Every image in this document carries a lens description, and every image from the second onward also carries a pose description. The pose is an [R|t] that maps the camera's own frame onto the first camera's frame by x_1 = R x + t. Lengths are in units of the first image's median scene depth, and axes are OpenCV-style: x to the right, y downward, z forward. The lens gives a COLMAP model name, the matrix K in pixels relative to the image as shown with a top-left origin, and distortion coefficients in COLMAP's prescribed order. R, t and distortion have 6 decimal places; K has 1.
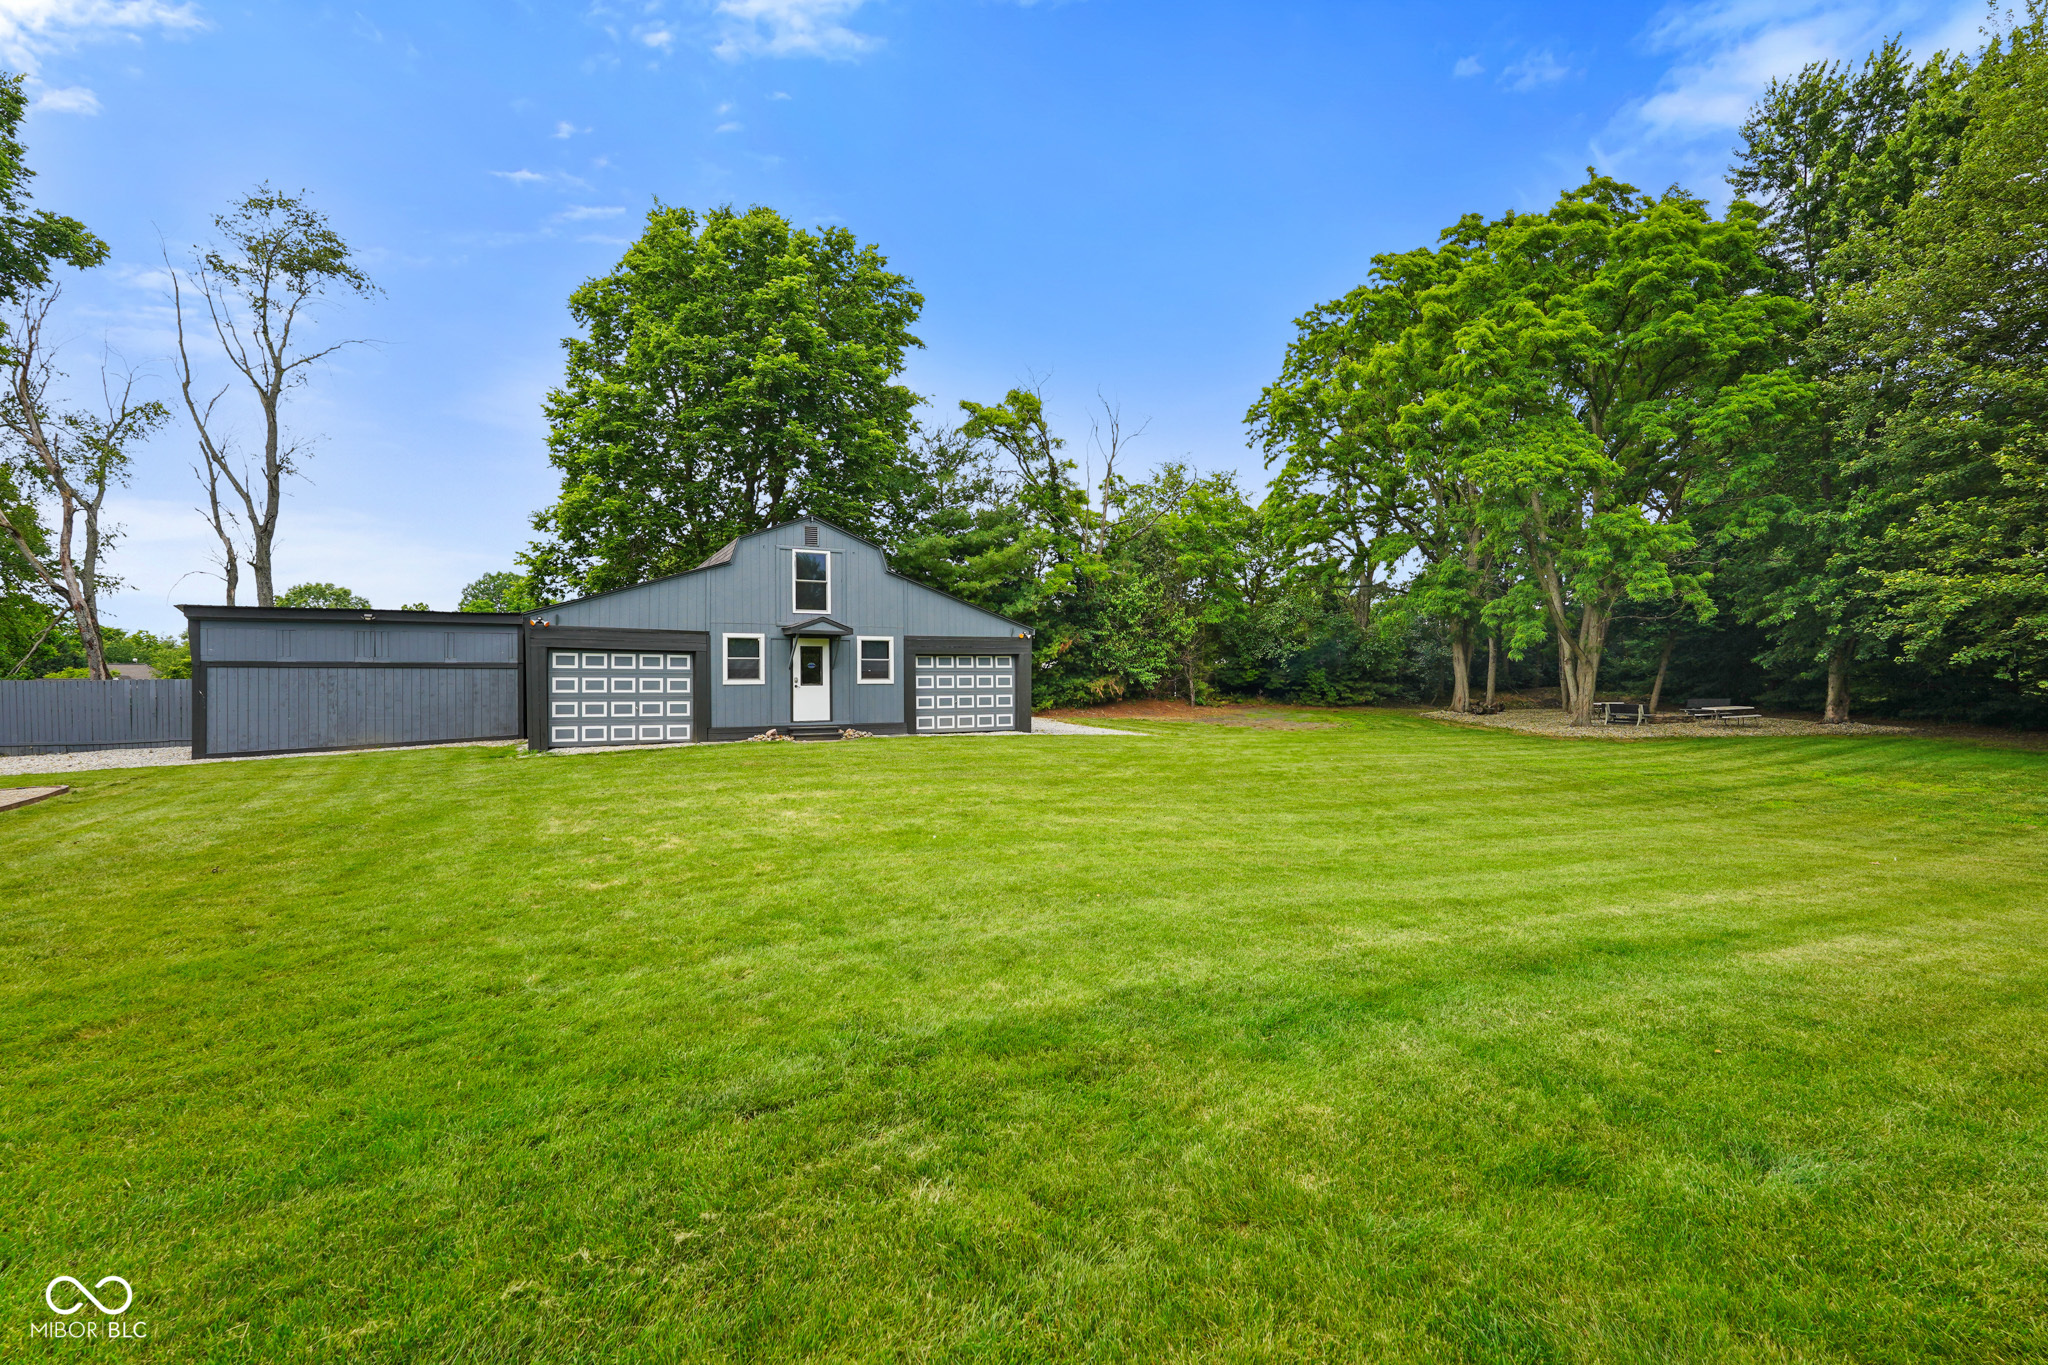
lens RADIAL K [[942.9, 0, 1073.7], [0, 942.9, 680.4], [0, 0, 1]] dist [-0.001486, -0.000337]
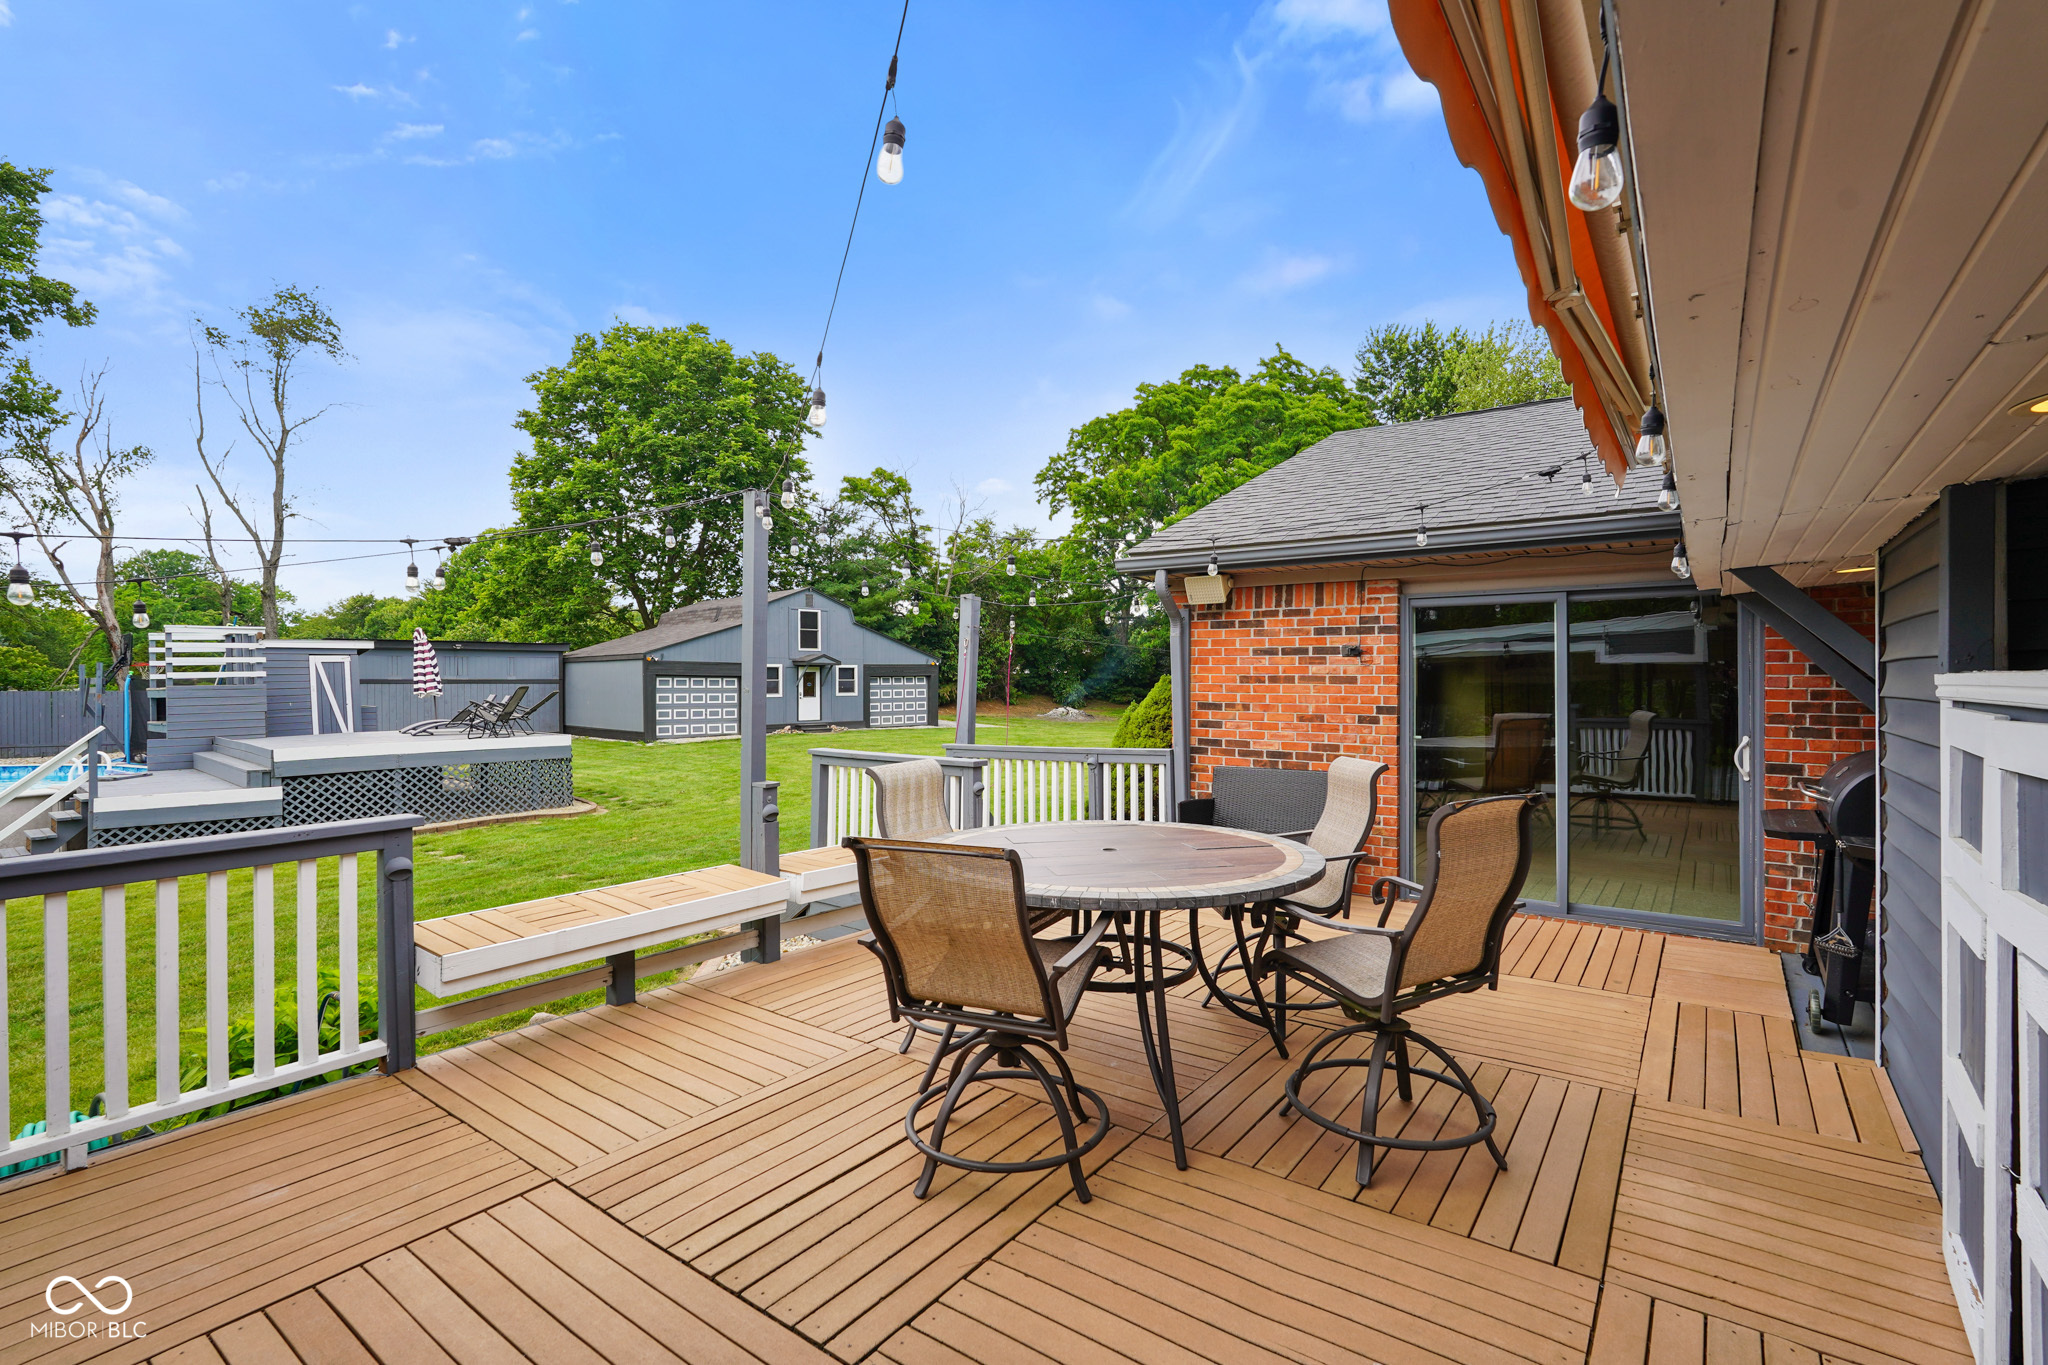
lens RADIAL K [[900.4, 0, 1083.5], [0, 900.4, 683.0], [0, 0, 1]] dist [-0.000758, -0.000047]
pose [[0.960642, 0.002979, 0.277774, -0.200977], [-0.005439, 0.999953, 0.008087, -0.025211], [-0.277737, -0.009280, 0.960612, -0.419815]]
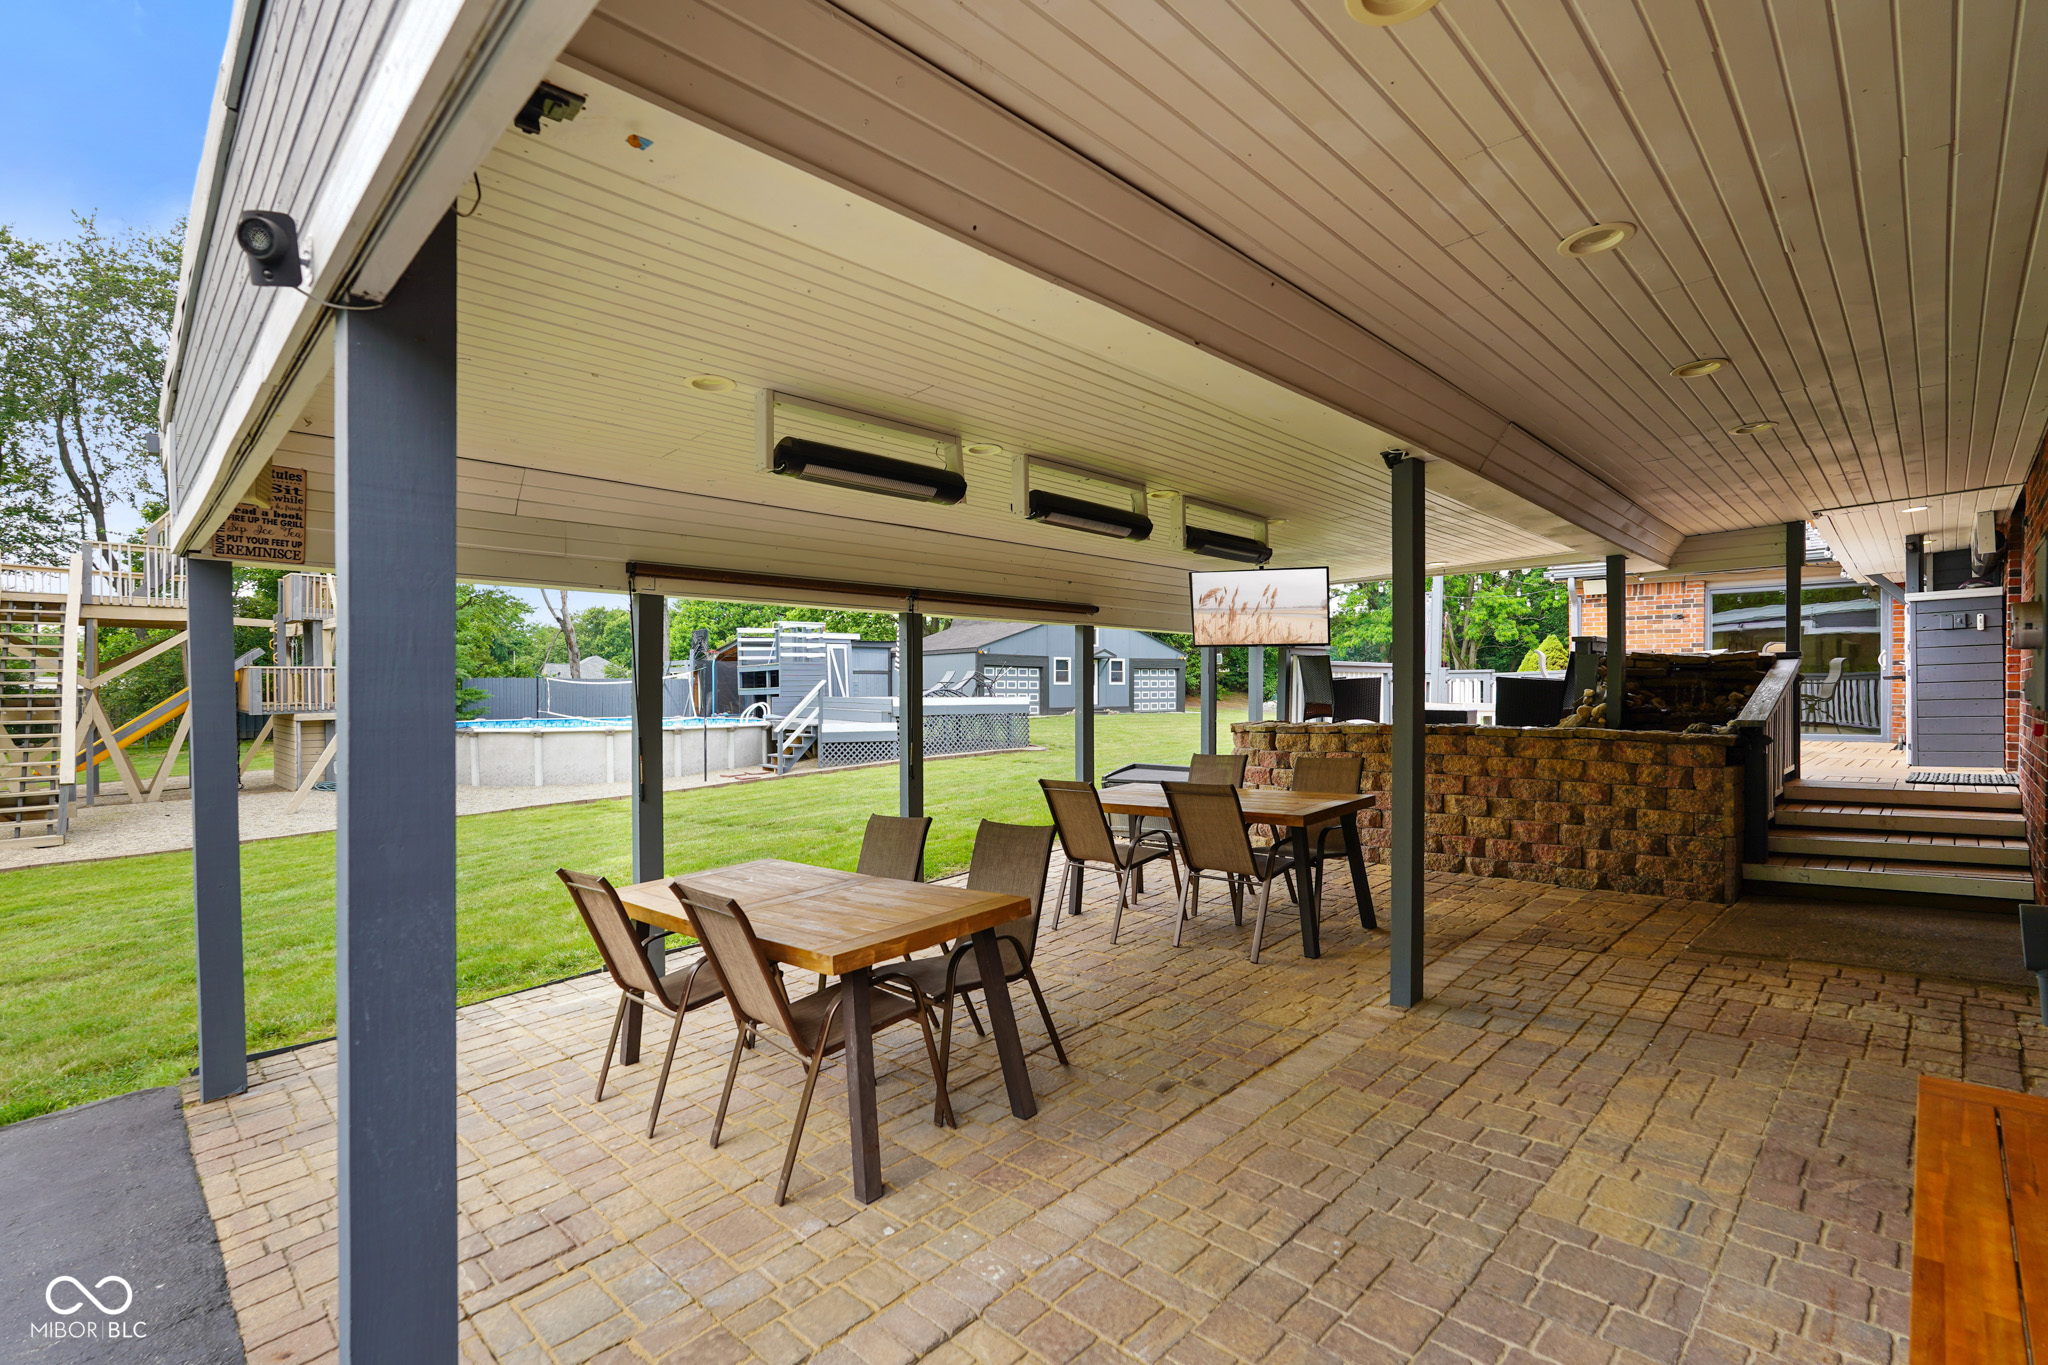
lens RADIAL K [[930.7, 0, 1103.7], [0, 930.7, 690.5], [0, 0, 1]] dist [-0.019854, -0.000138]
pose [[0.987993, 0.003897, 0.154449, -0.417010], [-0.005062, 0.999962, 0.007151, 0.001779], [-0.154415, -0.007847, 0.987975, -0.624048]]
